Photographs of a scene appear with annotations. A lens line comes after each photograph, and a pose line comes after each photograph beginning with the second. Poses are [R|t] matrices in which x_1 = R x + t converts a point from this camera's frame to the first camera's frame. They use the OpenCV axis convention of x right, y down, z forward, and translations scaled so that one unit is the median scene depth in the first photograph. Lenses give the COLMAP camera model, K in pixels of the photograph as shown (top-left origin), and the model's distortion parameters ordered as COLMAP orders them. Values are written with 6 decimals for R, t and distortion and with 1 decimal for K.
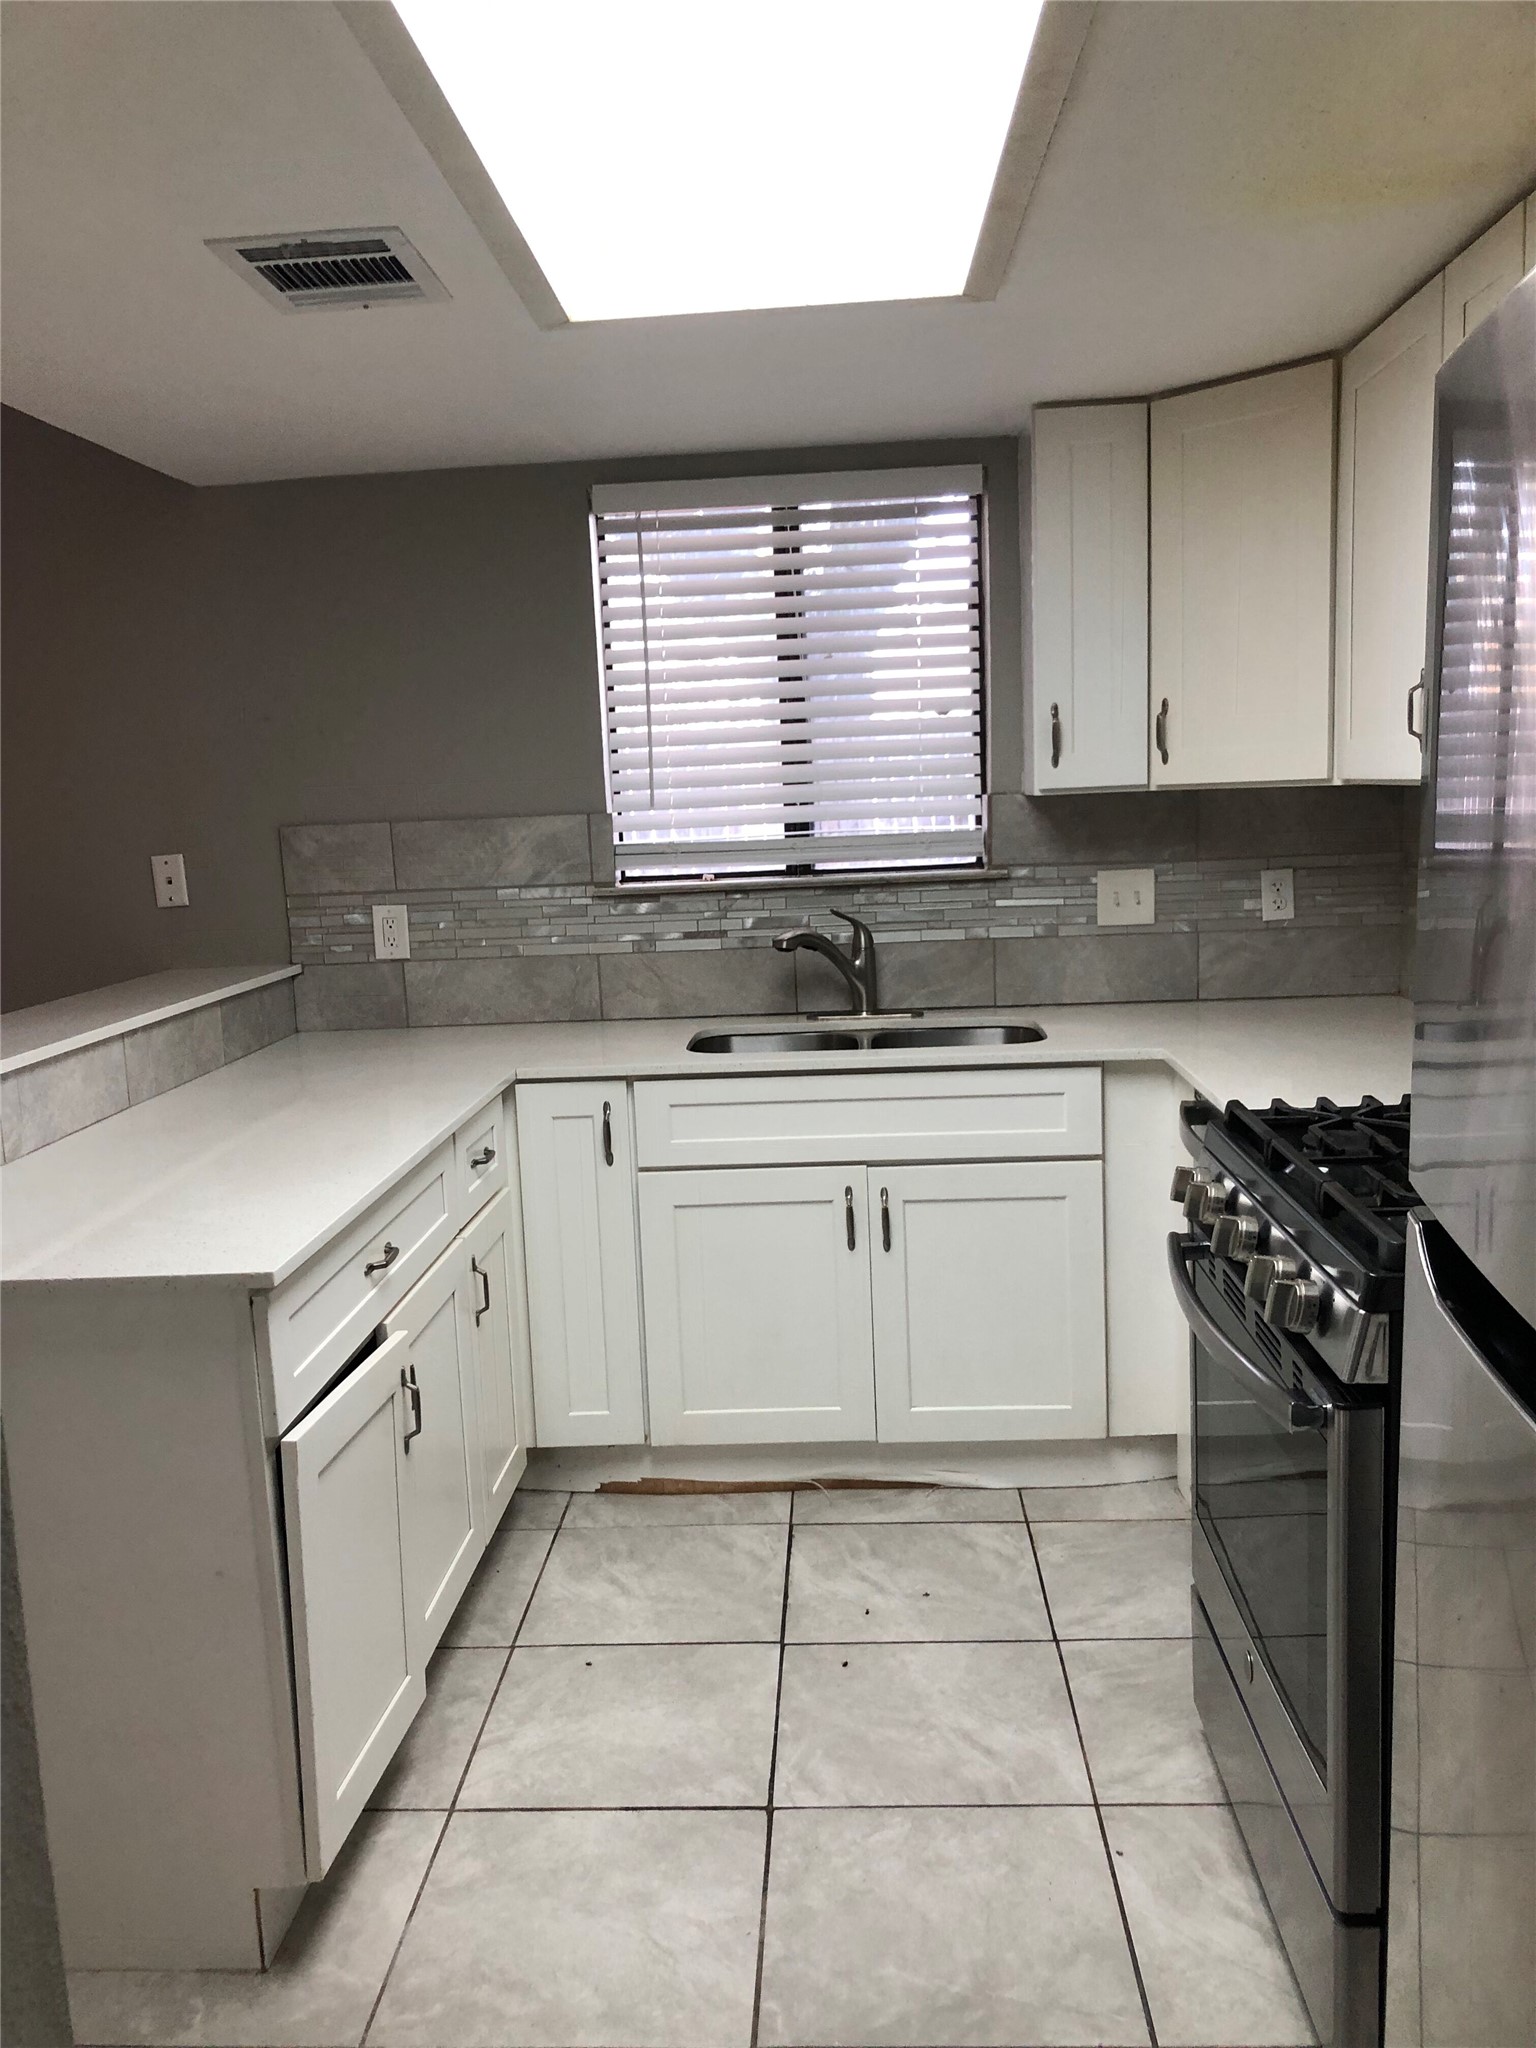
lens RADIAL K [[1687.9, 0, 763.9], [0, 1687.9, 1039.5], [0, 0, 1]] dist [0.044745, -0.037653]
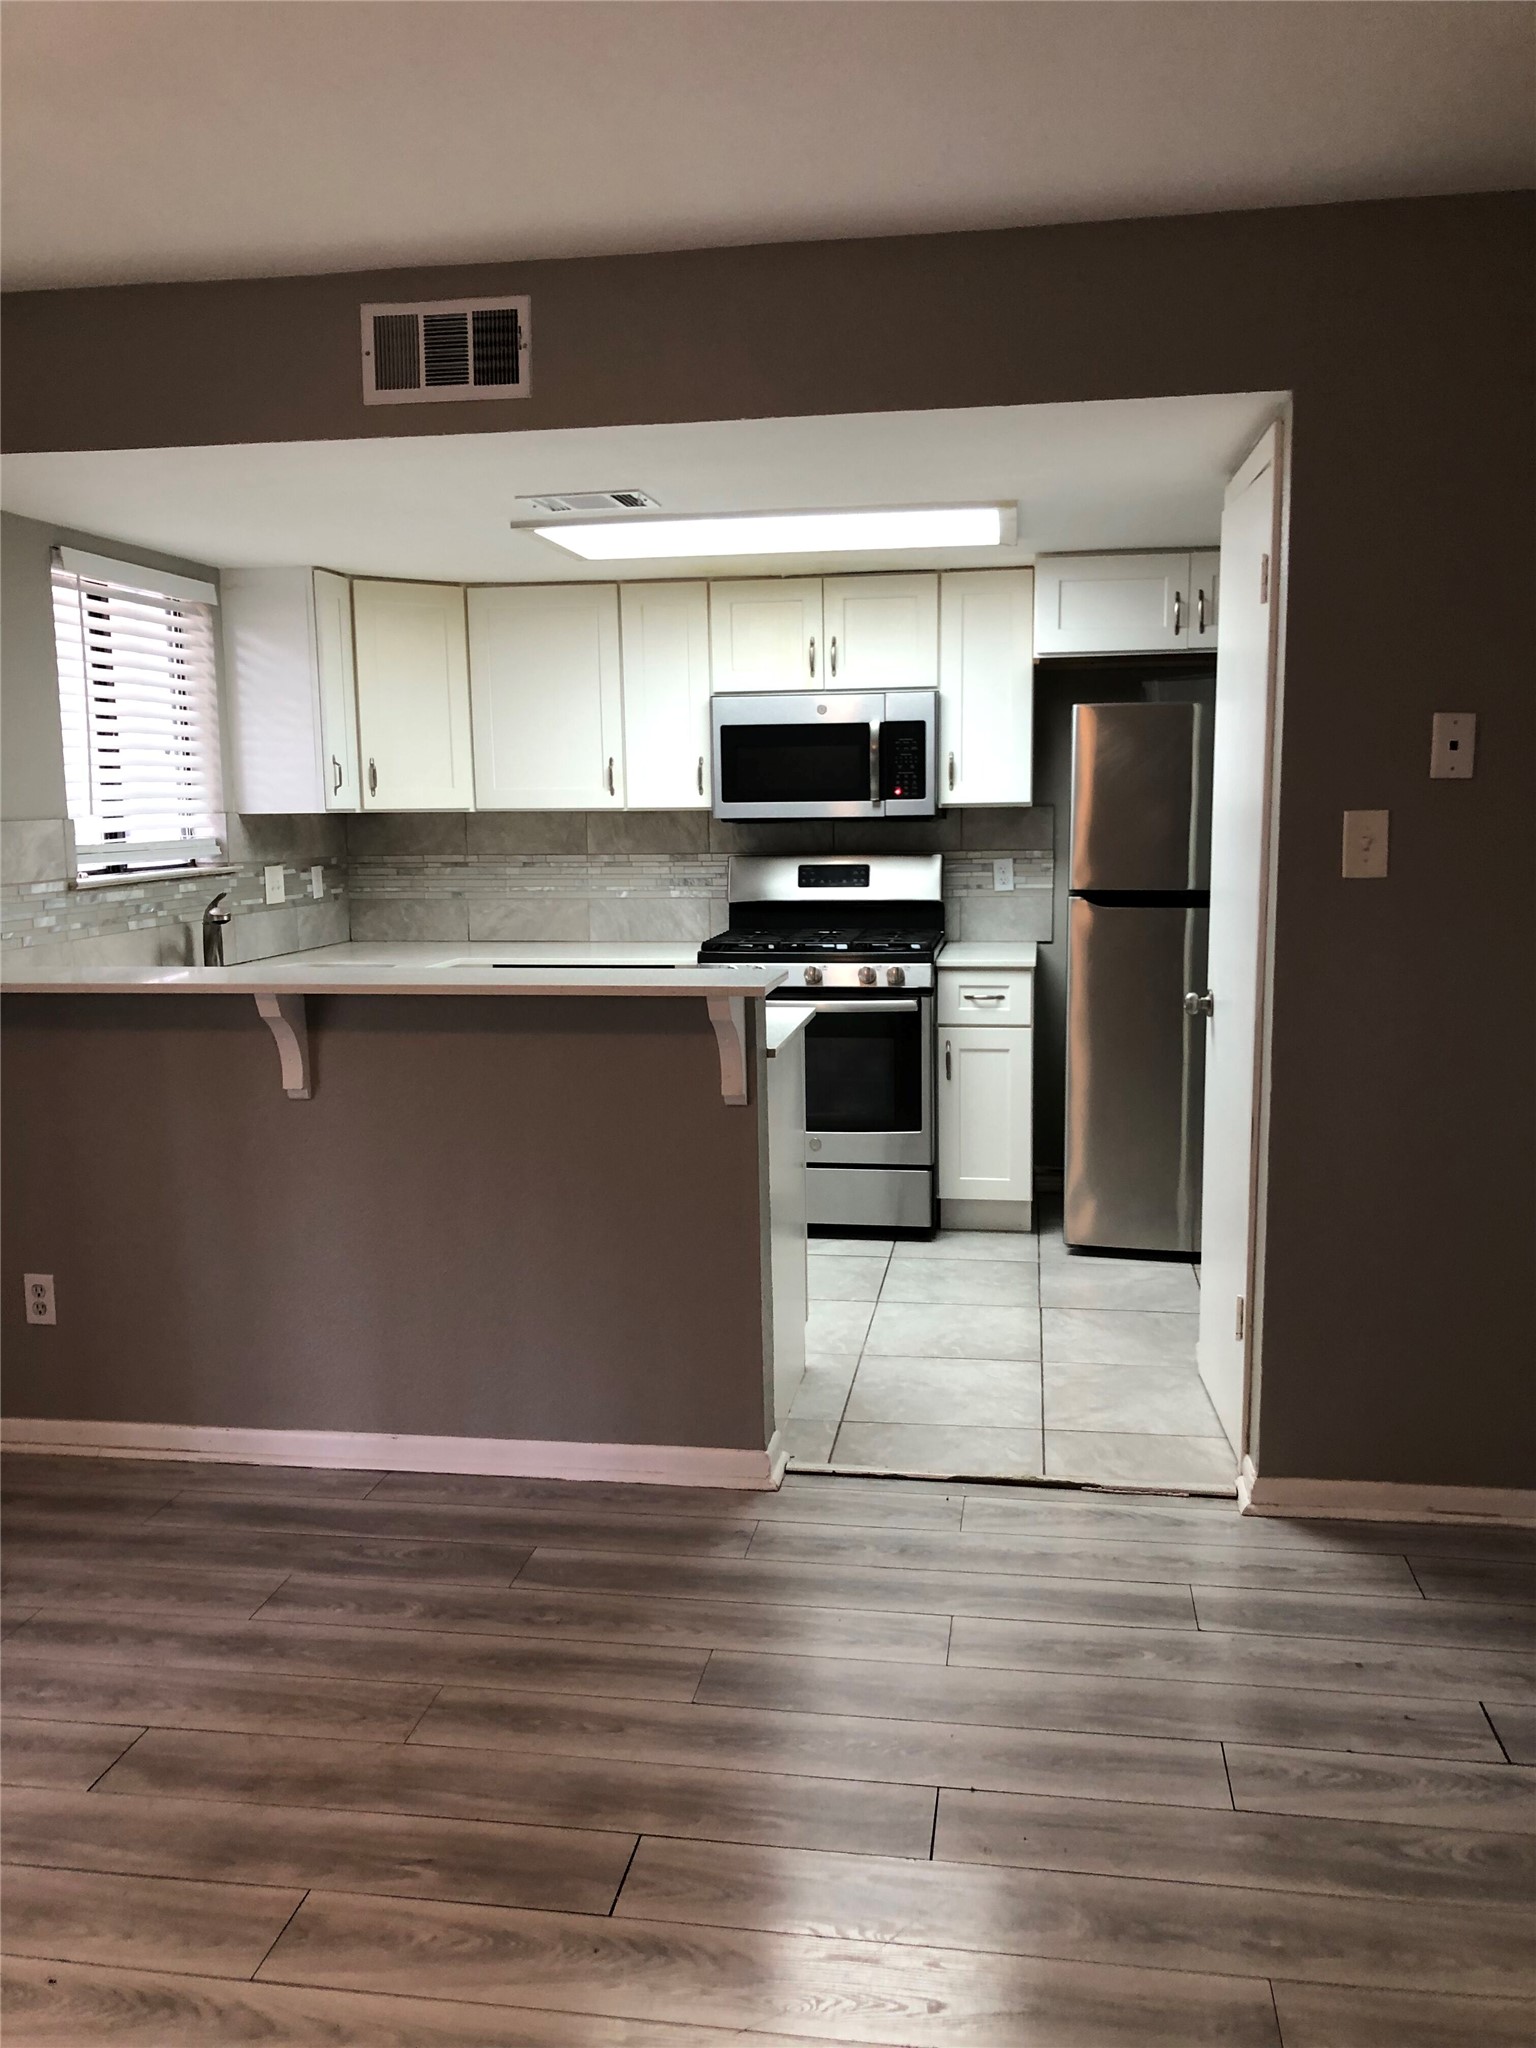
lens RADIAL K [[1731.9, 0, 768.0], [0, 1731.9, 1024.0], [0, 0, 1]] dist [0.229934, -0.427514]
pose [[0.119998, -0.092235, 0.988480, -1.288924], [0.155823, 0.985084, 0.073001, -0.008414], [-0.980469, 0.145268, 0.132580, 0.384288]]
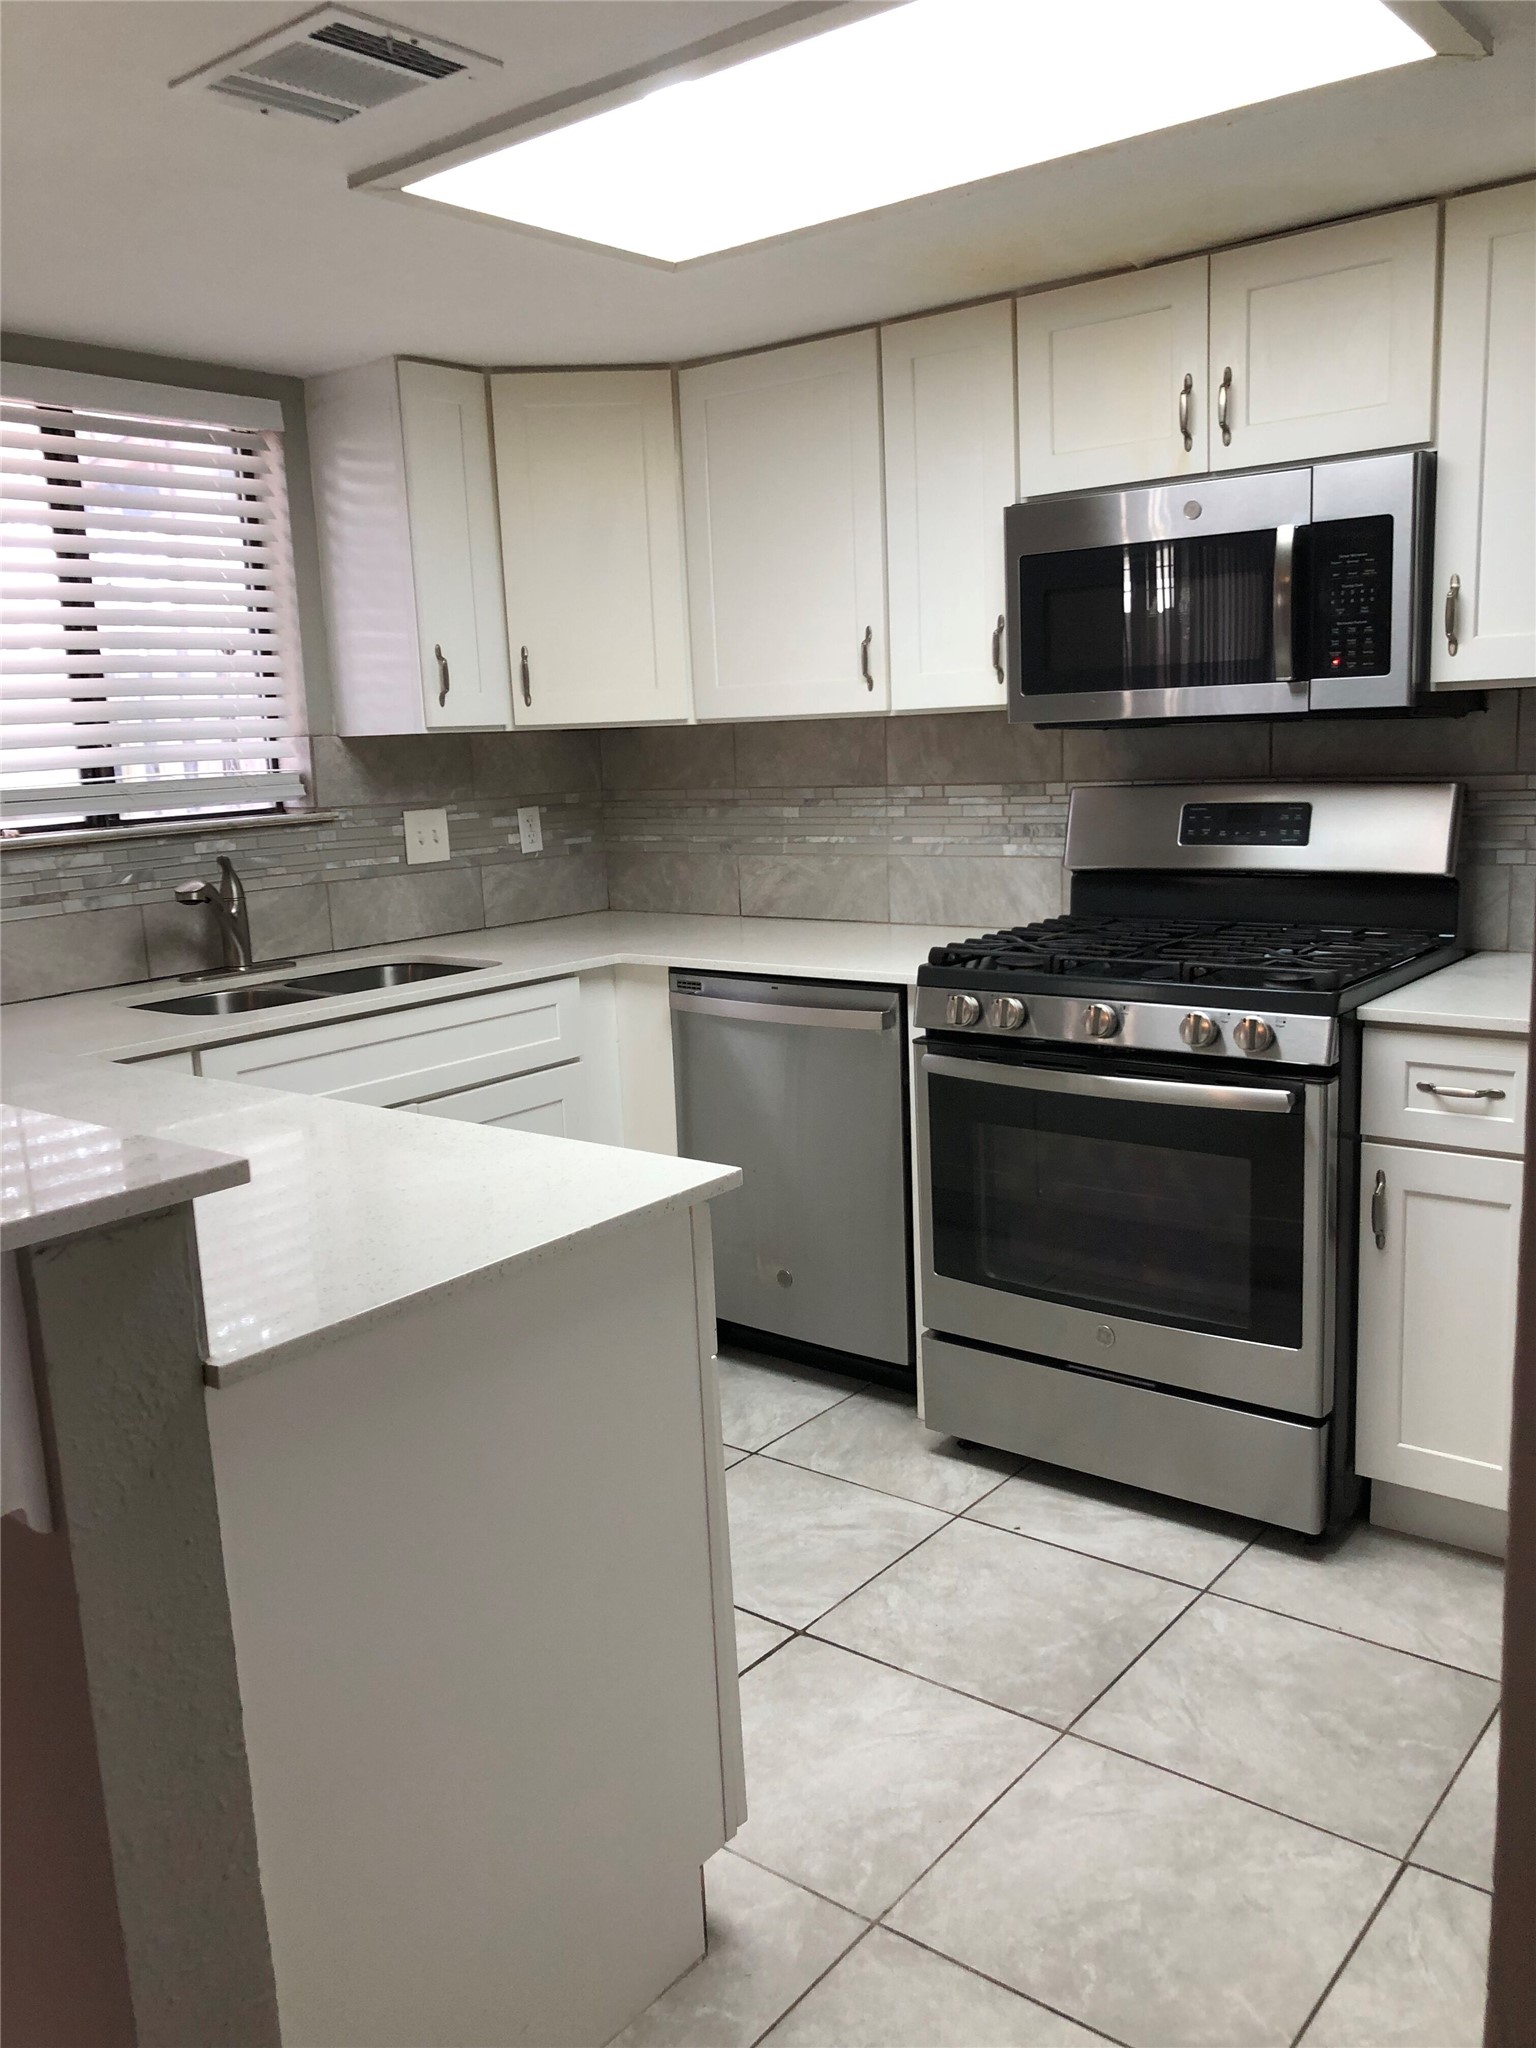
lens RADIAL K [[1660.3, 0, 778.2], [0, 1660.3, 1019.6], [0, 0, 1]] dist [0.070299, -0.185280]
pose [[0.580056, -0.122995, 0.805237, -0.511633], [0.136615, 0.989222, 0.052687, 0.004370], [-0.803039, 0.079446, 0.590608, 0.219462]]
